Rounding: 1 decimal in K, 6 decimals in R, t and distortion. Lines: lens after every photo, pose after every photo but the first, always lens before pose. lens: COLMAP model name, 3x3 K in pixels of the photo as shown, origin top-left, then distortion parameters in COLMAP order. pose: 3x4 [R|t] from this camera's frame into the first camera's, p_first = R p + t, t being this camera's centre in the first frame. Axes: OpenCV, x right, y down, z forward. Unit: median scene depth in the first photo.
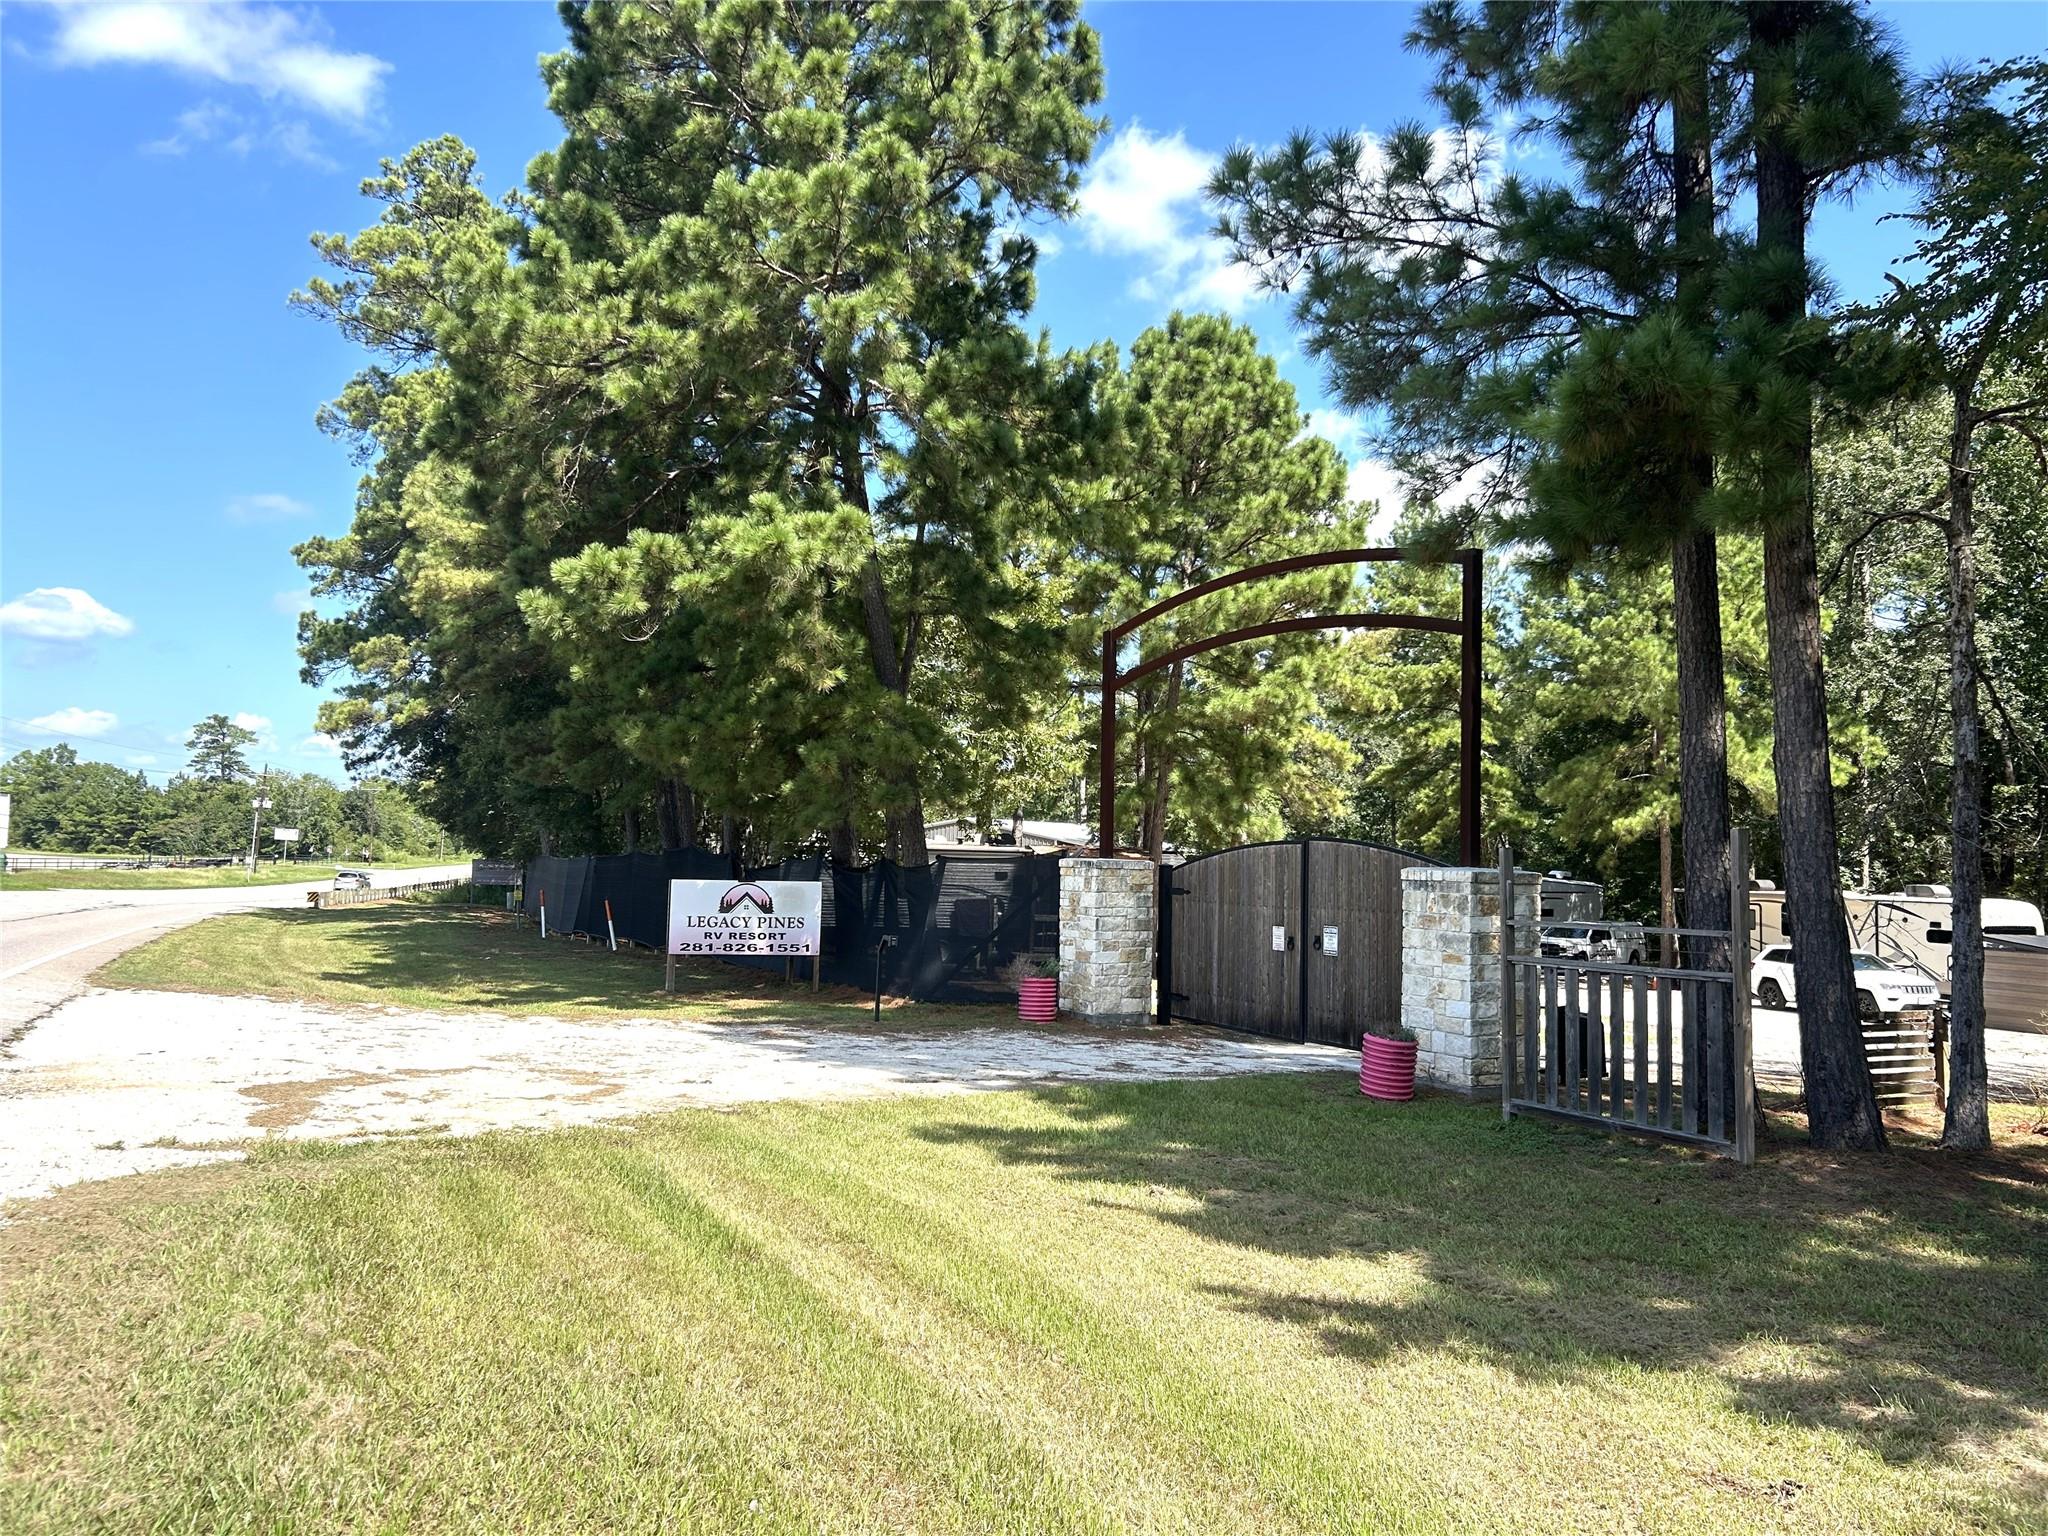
lens RADIAL K [[1547.5, 0, 1026.8], [0, 1547.5, 767.4], [0, 0, 1]] dist [0.003095, 0.000288]
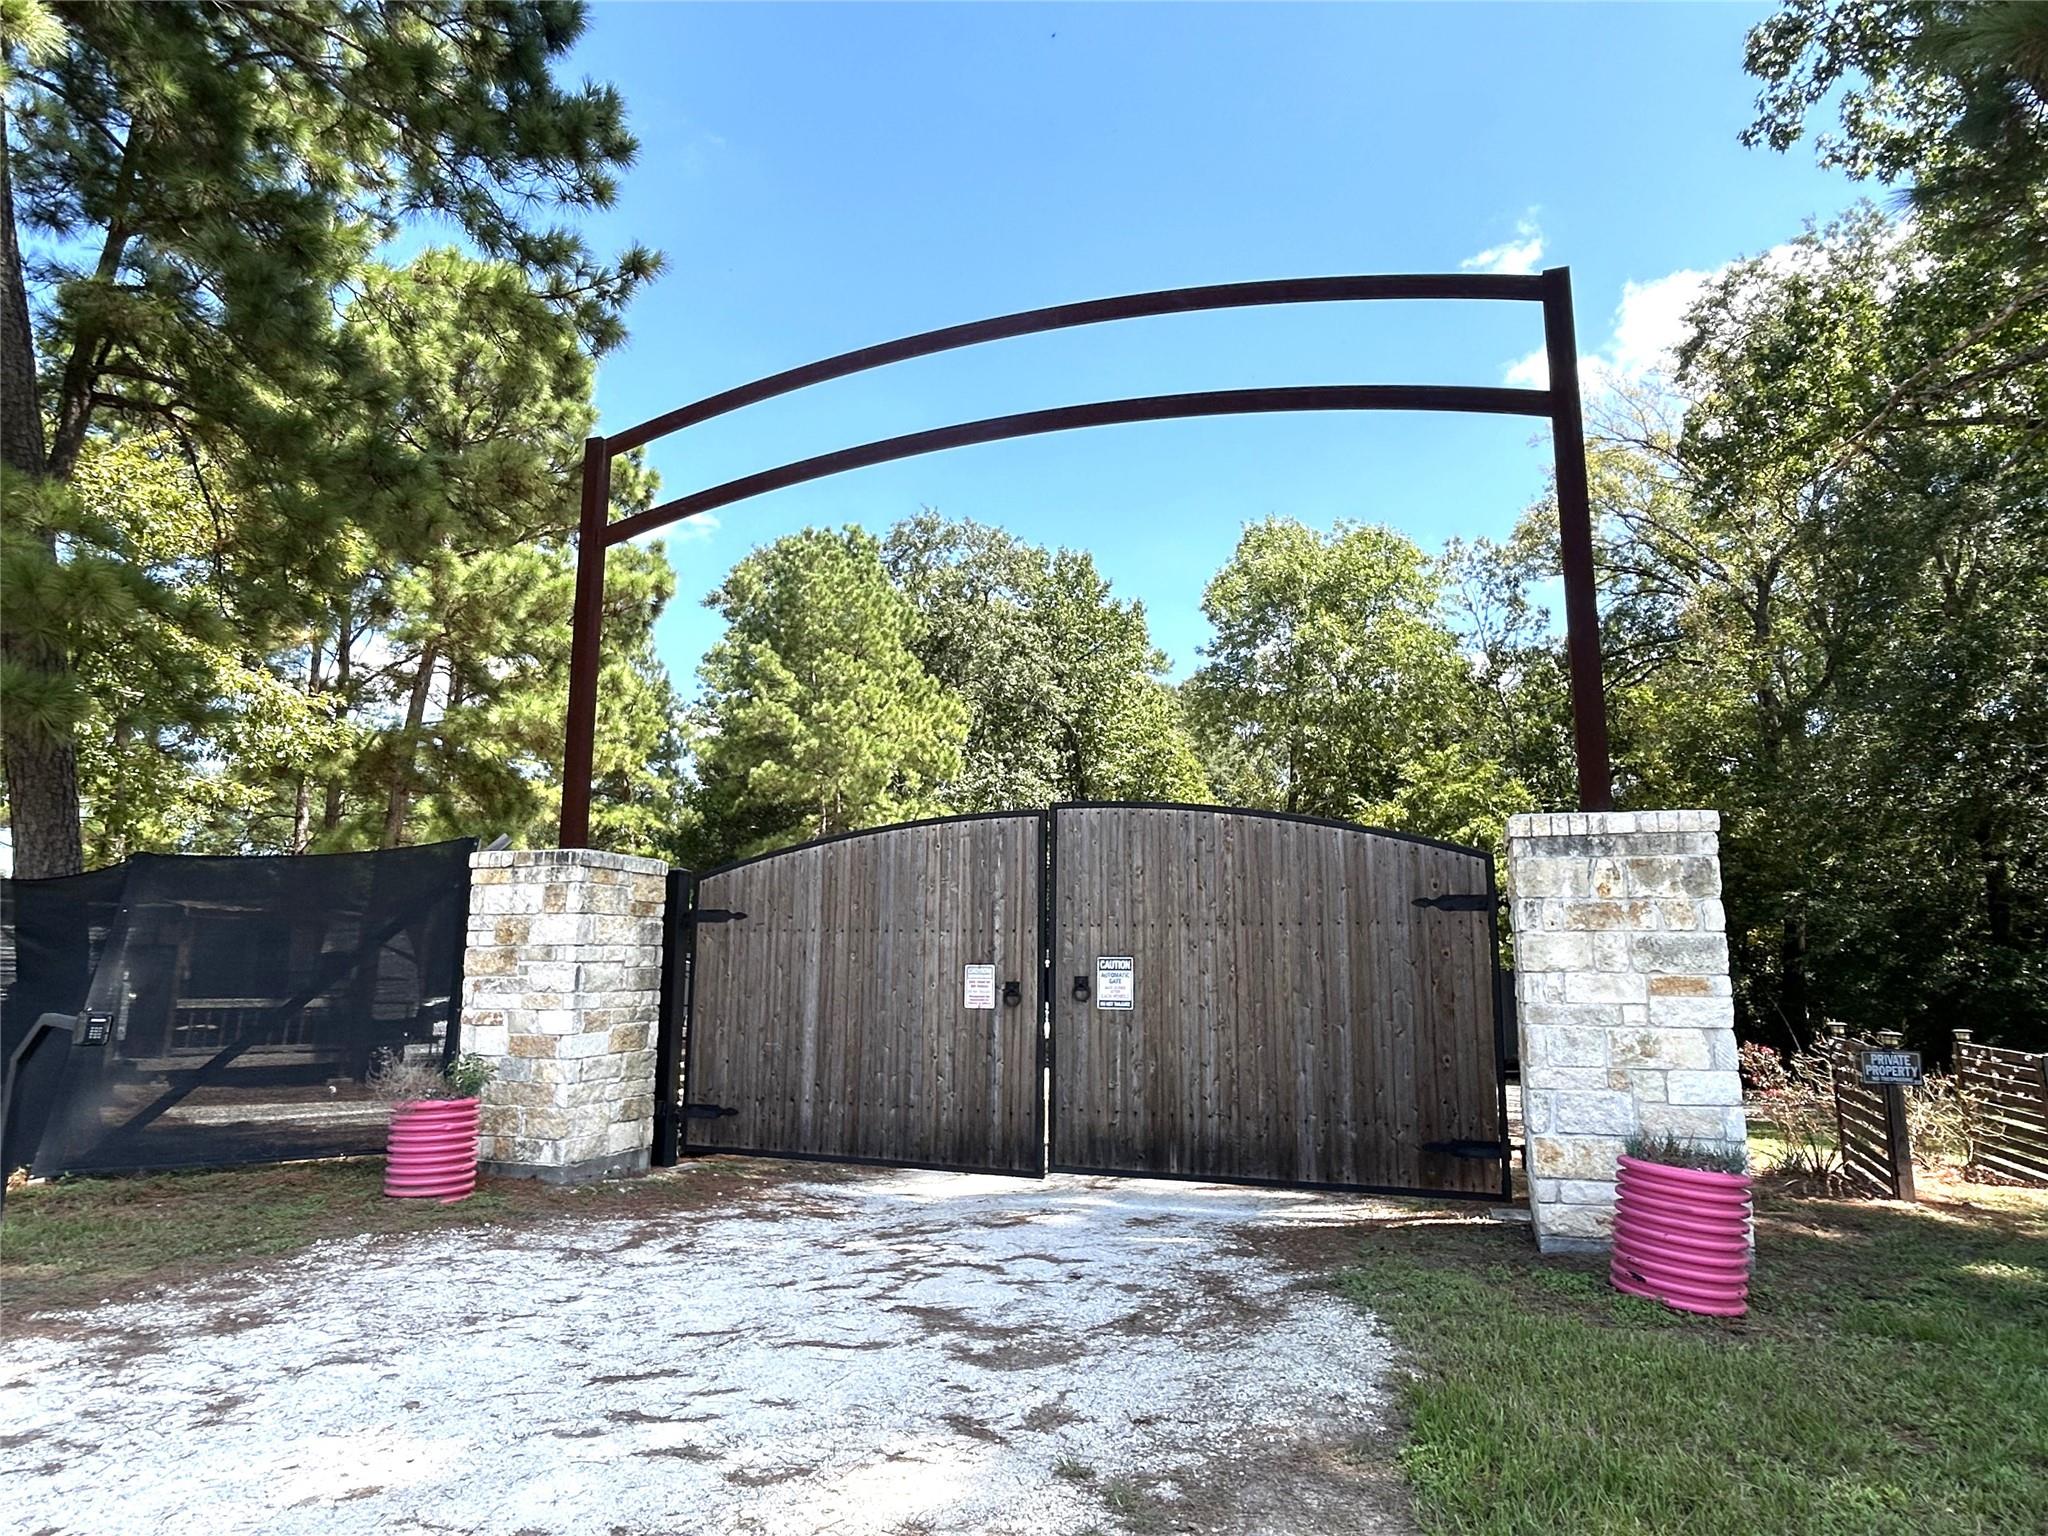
lens RADIAL K [[1157.9, 0, 1014.9], [0, 1157.9, 768.8], [0, 0, 1]] dist [0.006835, 0.001996]
pose [[0.744090, 0.096669, 0.661049, -0.102786], [-0.024454, 0.992754, -0.117651, 0.074746], [-0.667632, 0.071378, 0.741062, 0.622313]]
